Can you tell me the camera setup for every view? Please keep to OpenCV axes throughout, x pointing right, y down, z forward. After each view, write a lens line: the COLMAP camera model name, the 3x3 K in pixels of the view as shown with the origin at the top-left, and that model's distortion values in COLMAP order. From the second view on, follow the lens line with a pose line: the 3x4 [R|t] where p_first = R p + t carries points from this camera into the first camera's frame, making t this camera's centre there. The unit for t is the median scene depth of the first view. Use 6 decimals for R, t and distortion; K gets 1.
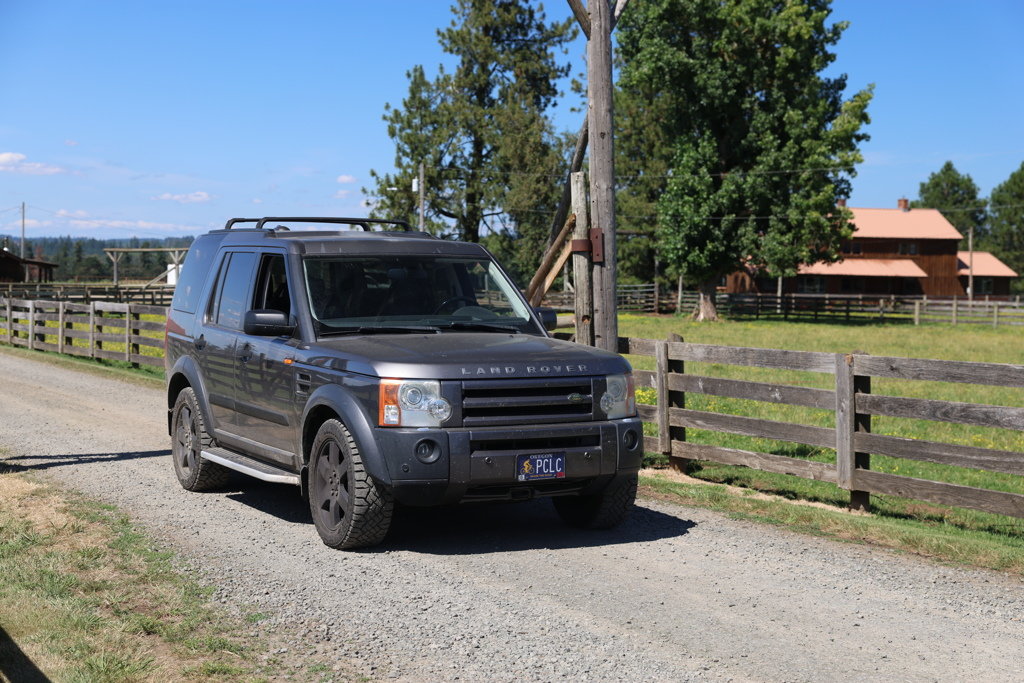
lens RADIAL K [[1706.5, 0, 512.0], [0, 1706.5, 341.5], [0, 0, 1]] dist [0.218124, -0.027166]
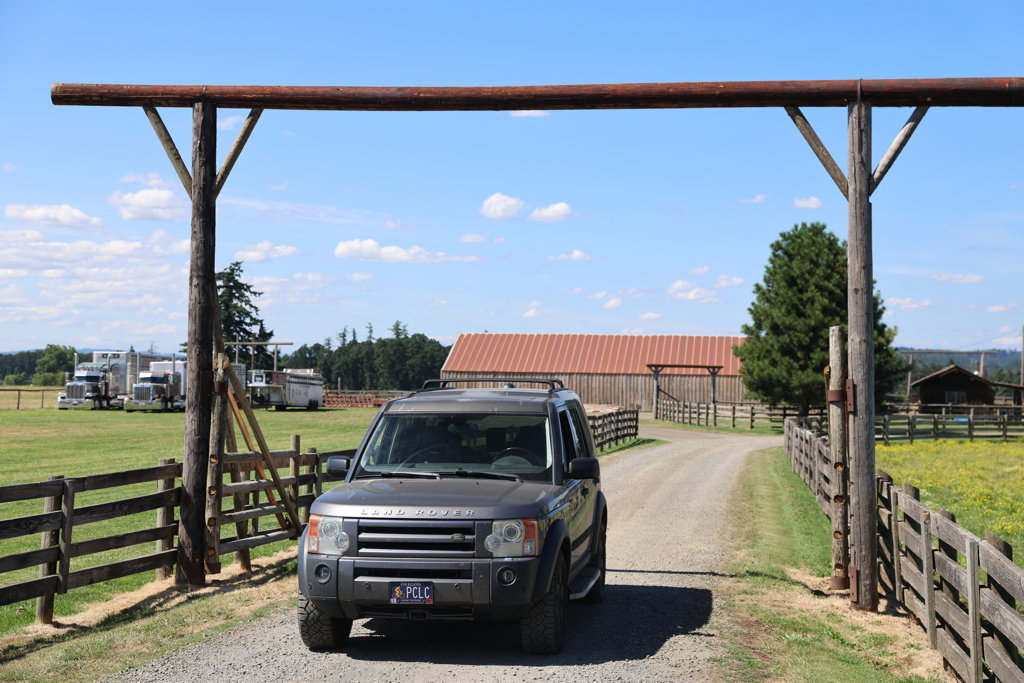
lens RADIAL K [[1706.5, 0, 512.0], [0, 1706.5, 341.5], [0, 0, 1]] dist [0.218124, -0.027166]
pose [[0.806405, -0.015674, -0.591156, 0.118243], [-0.023713, 0.997988, -0.058807, -0.005247], [0.590888, 0.061440, 0.804410, 0.006490]]
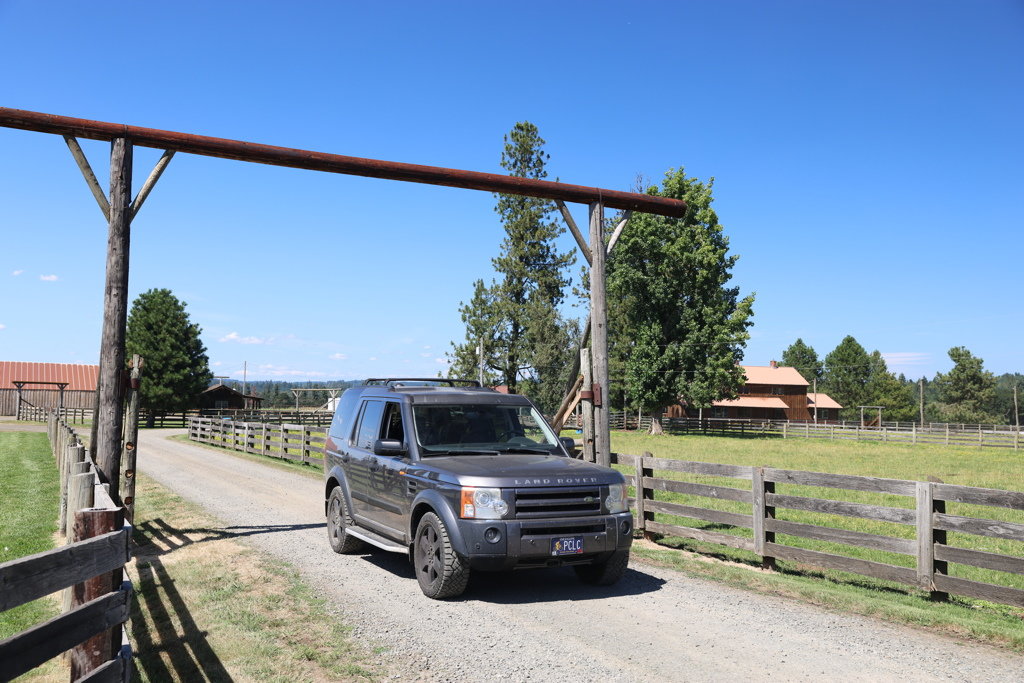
lens RADIAL K [[1037.5, 0, 510.6], [0, 1037.5, 345.5], [0, 0, 1]] dist [0.005292, 0.079915]
pose [[0.999715, 0.003793, -0.023555, -0.001761], [-0.006008, 0.995490, -0.094677, -0.002406], [0.023090, 0.094792, 0.995229, 0.009428]]
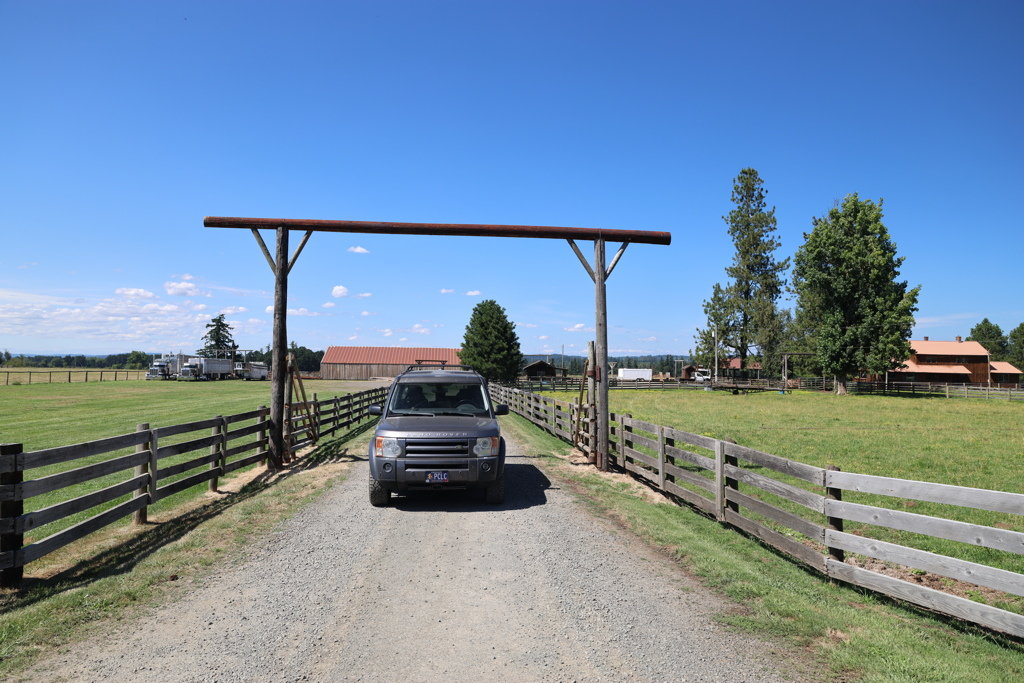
lens RADIAL K [[716.0, 0, 511.3], [0, 716.0, 346.0], [0, 0, 1]] dist [-0.111686, 0.110389]
pose [[0.923998, -0.014345, -0.382129, 0.071566], [-0.013717, 0.997410, -0.070610, -0.005552], [0.382152, 0.070485, 0.921407, 0.018814]]
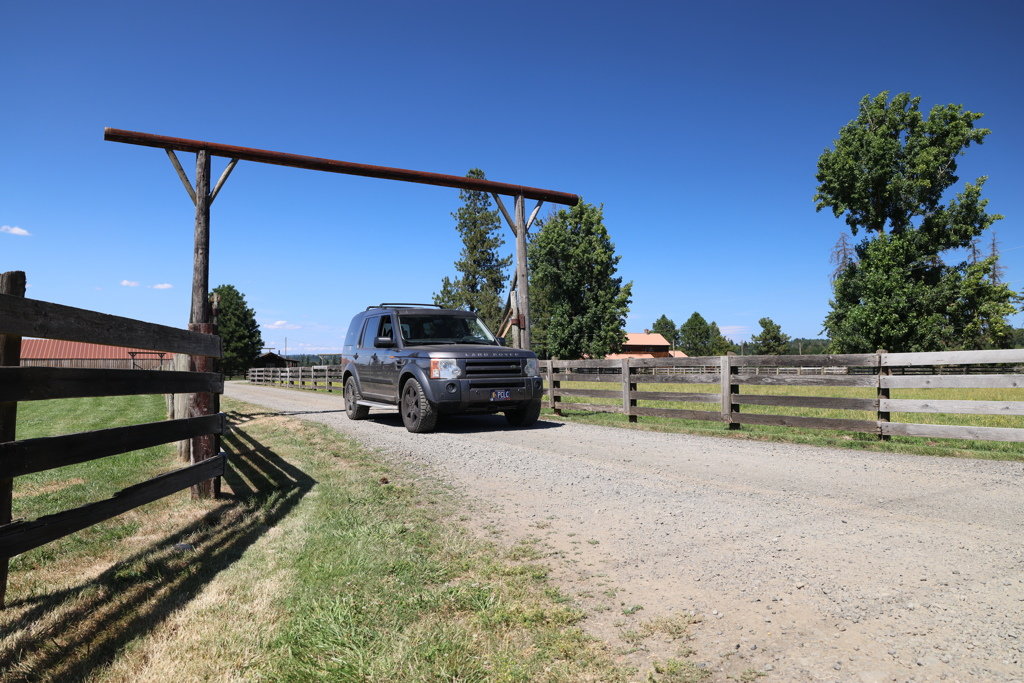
lens RADIAL K [[716.0, 0, 511.3], [0, 716.0, 346.0], [0, 0, 1]] dist [-0.111686, 0.110389]
pose [[0.999257, -0.017136, 0.034525, -0.000005], [0.019497, 0.997408, -0.069262, 0.010946], [-0.033249, 0.069884, 0.997001, 0.001676]]
